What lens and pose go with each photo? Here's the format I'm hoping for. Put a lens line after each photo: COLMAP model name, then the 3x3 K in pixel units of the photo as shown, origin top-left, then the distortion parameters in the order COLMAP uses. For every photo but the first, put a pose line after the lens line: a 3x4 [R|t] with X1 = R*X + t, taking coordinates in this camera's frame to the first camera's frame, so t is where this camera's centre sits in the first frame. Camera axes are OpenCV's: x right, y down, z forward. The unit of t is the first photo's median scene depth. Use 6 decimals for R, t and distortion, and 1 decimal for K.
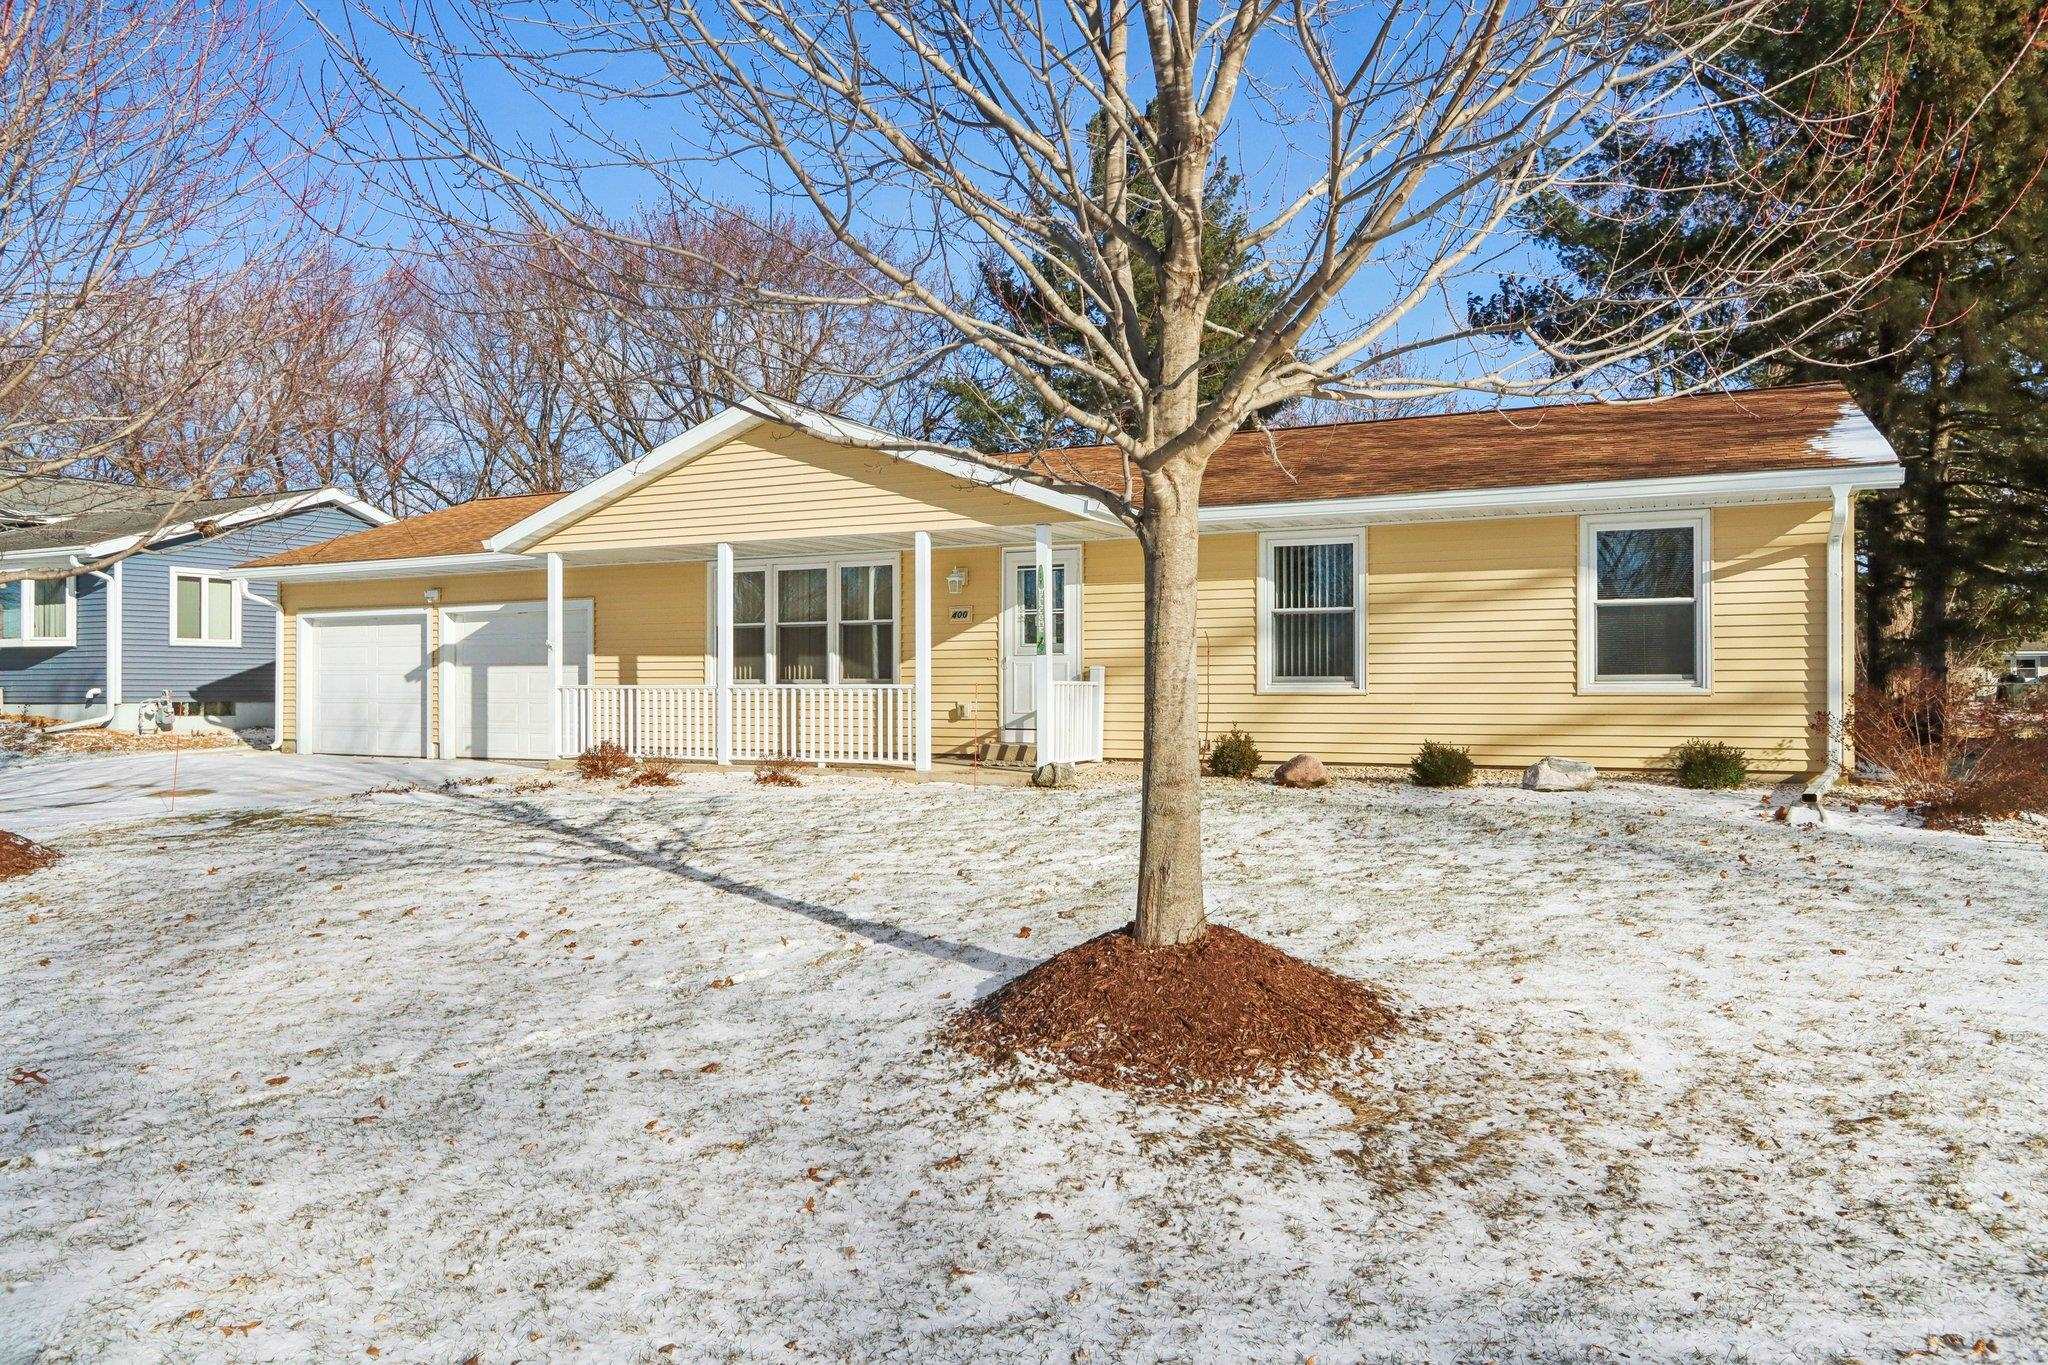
lens RADIAL K [[1351.8, 0, 1023.7], [0, 1351.8, 671.7], [0, 0, 1]] dist [-0.015247, 0.006100]
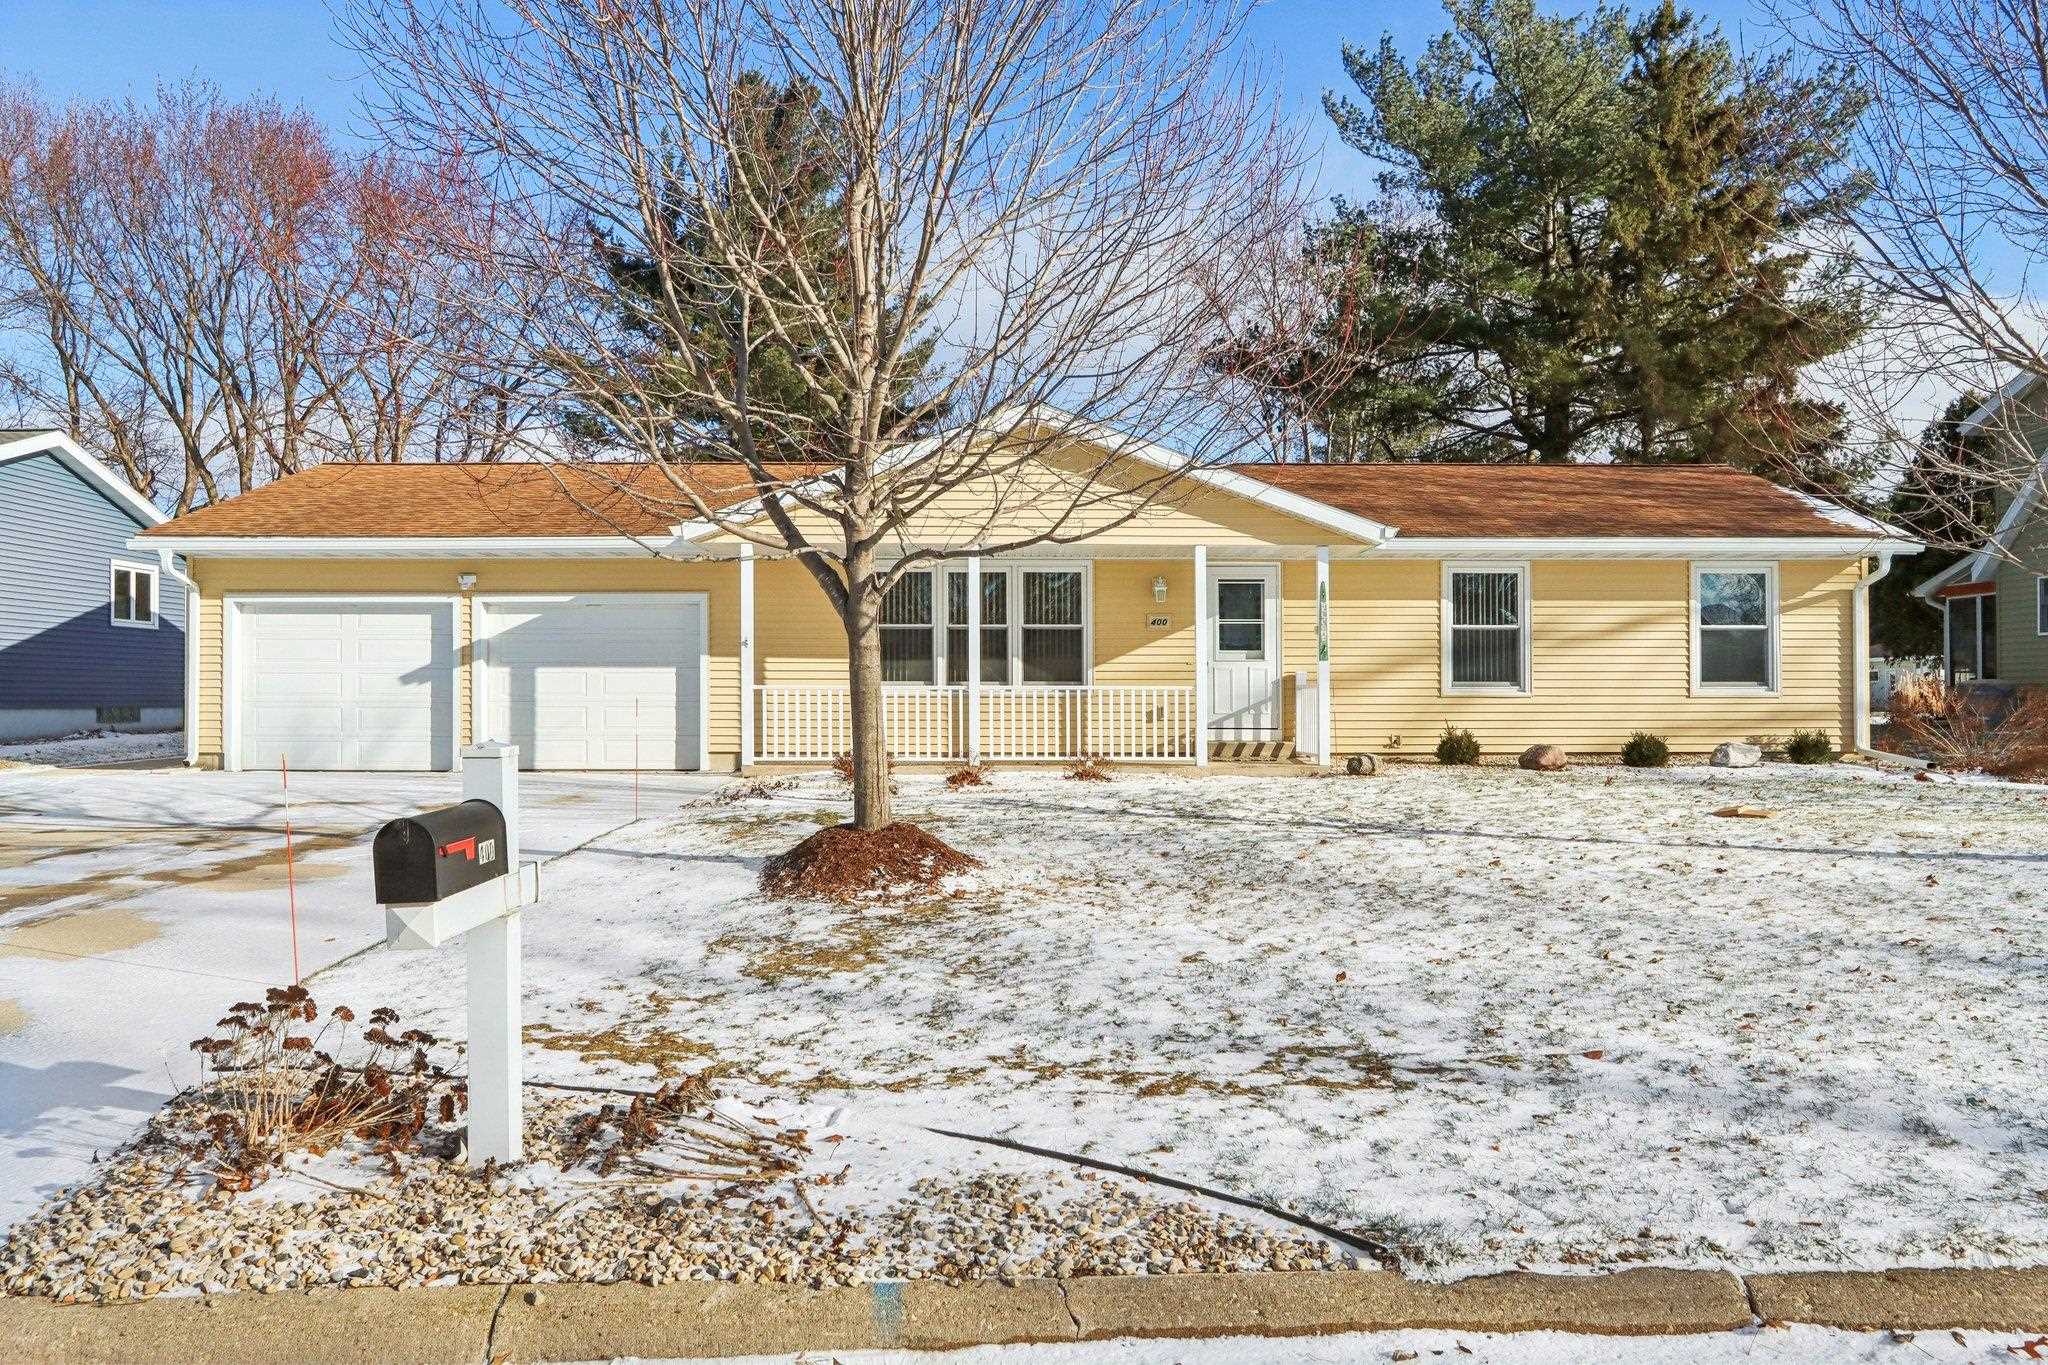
lens RADIAL K [[1454.8, 0, 1037.9], [0, 1454.8, 683.3], [0, 0, 1]] dist [-0.010946, 0.010012]
pose [[0.895895, 0.008149, 0.444191, -0.657909], [-0.007237, 0.999967, -0.003747, 0.011252], [-0.444207, 0.000142, 0.895924, 0.010930]]
